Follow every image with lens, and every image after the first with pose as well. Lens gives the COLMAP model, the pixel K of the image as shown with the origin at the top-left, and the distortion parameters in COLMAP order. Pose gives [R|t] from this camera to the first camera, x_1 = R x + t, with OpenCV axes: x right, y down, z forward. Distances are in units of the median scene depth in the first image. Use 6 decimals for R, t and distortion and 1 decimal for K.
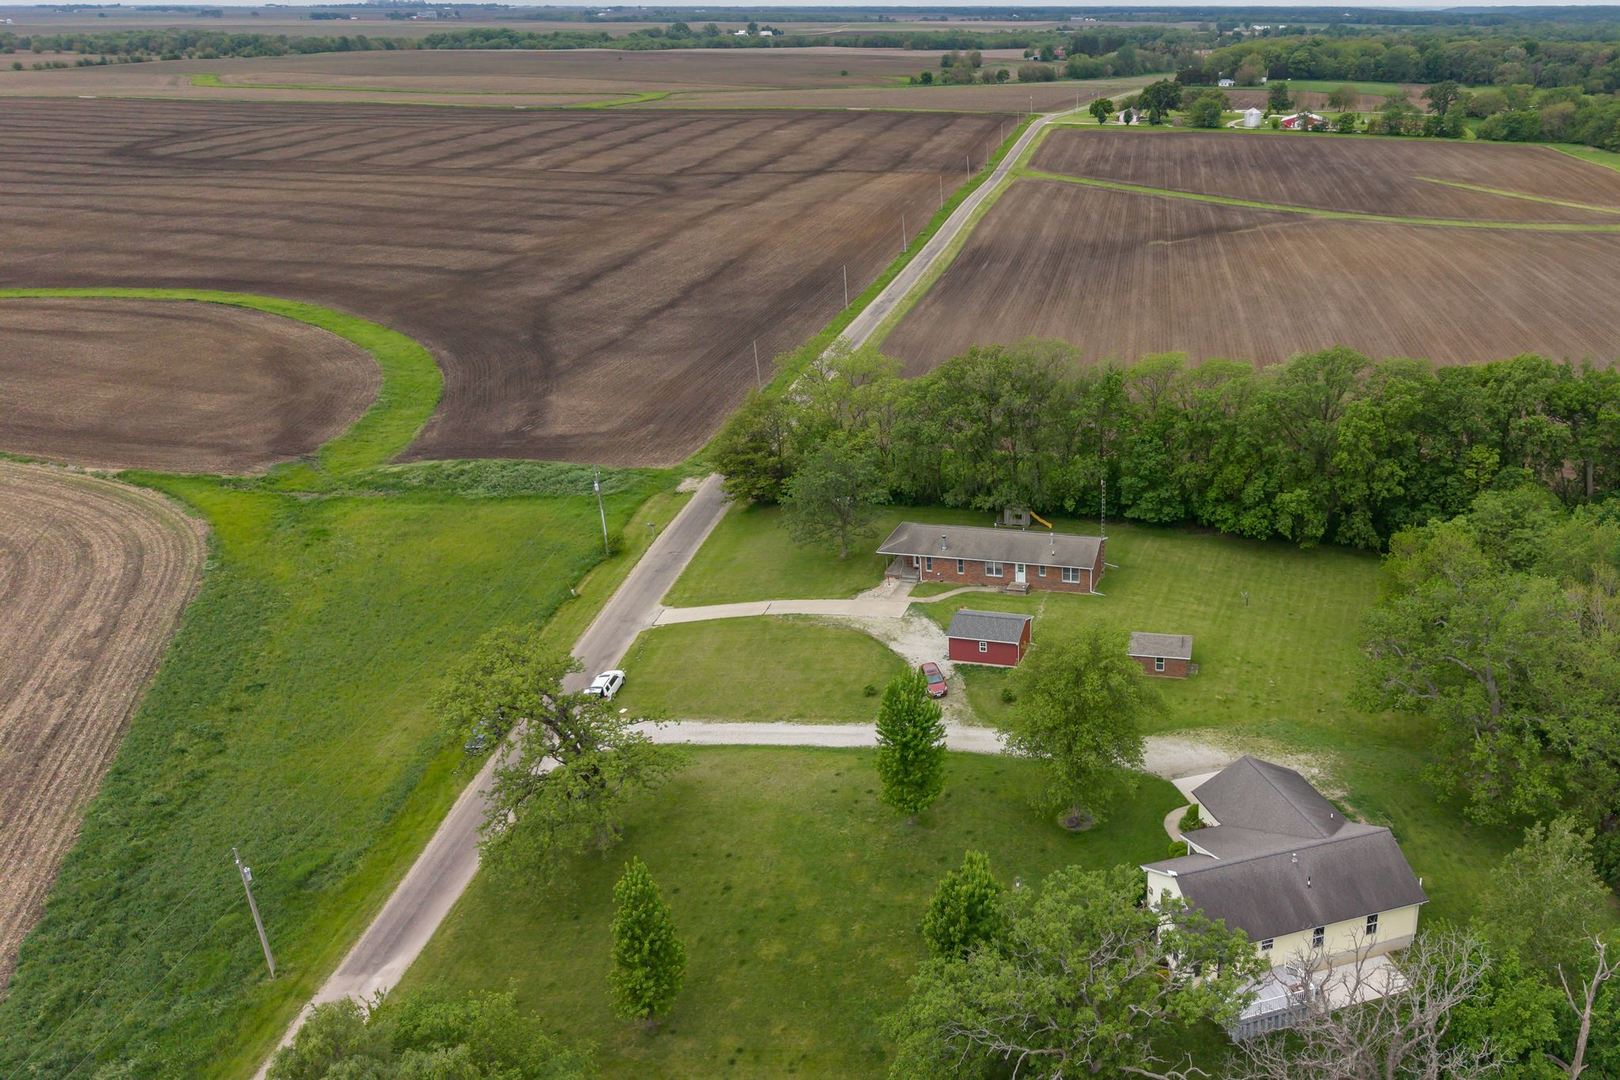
lens RADIAL K [[1377.5, 0, 1046.8], [0, 1377.5, 562.1], [0, 0, 1]] dist [0.146869, -0.396544]
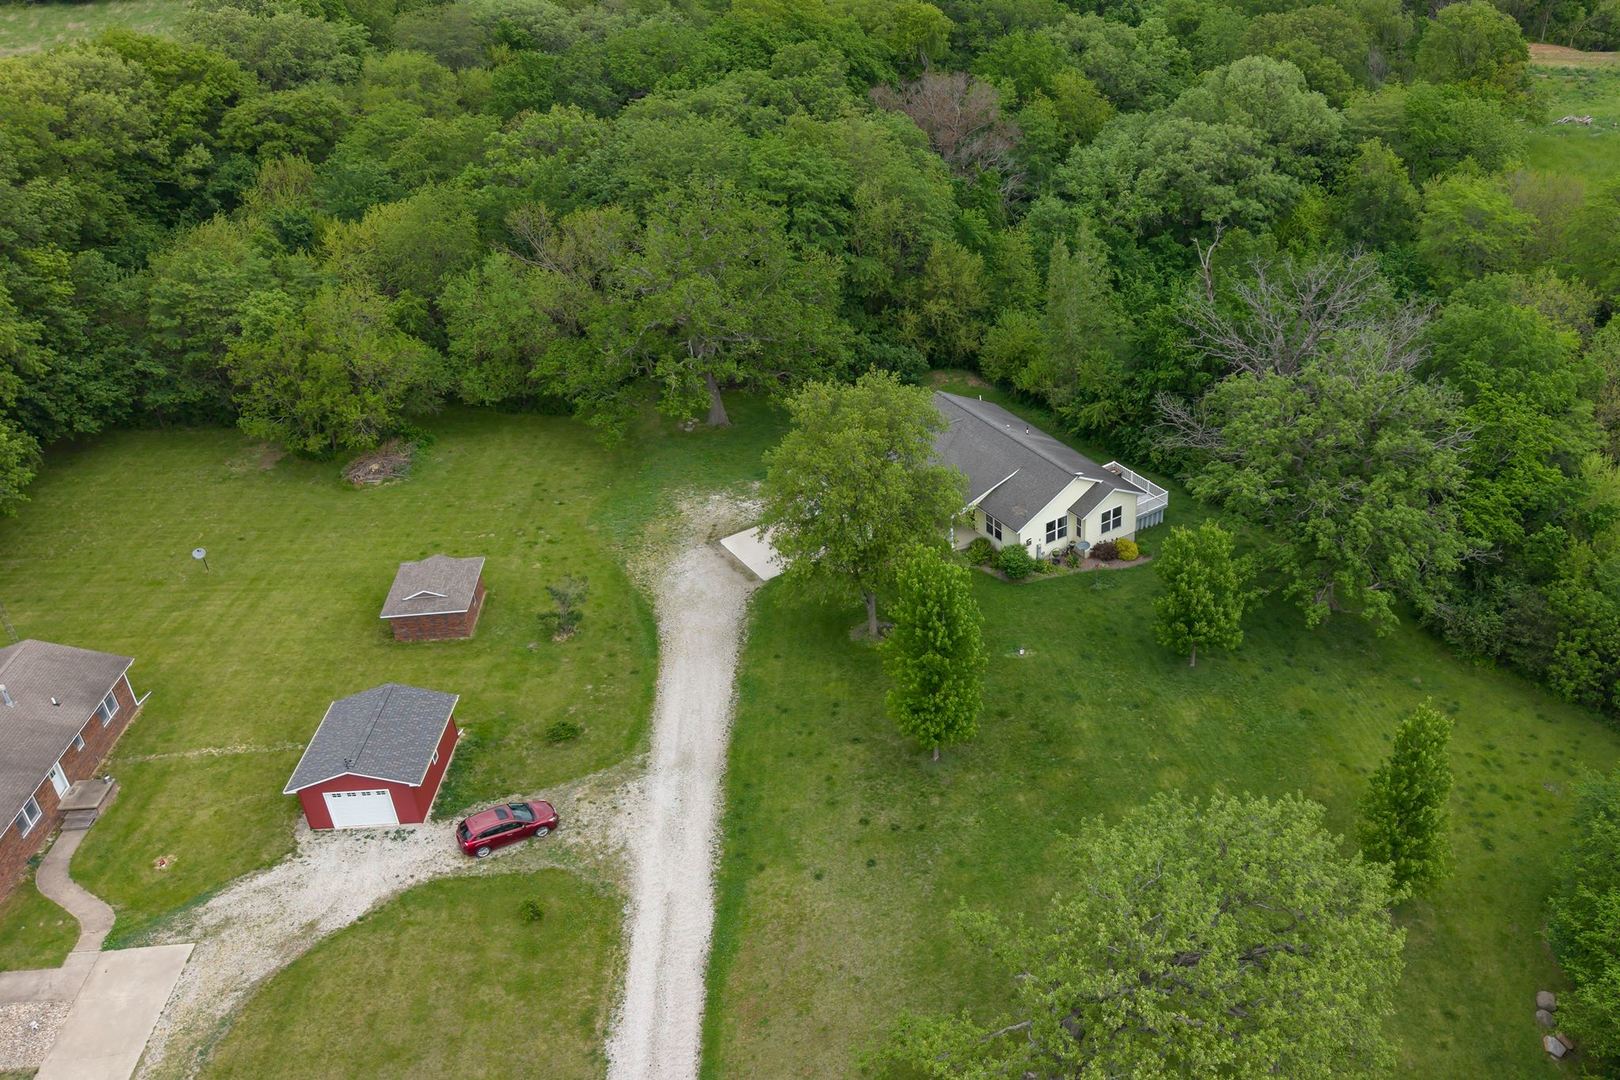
lens RADIAL K [[1397.7, 0, 1048.5], [0, 1397.7, 554.1], [0, 0, 1]] dist [0.026464, -0.029961]
pose [[-0.305448, -0.508959, 0.804775, -0.470398], [0.348901, 0.726566, 0.591921, -0.213691], [-0.885985, 0.461588, -0.044352, 0.689550]]
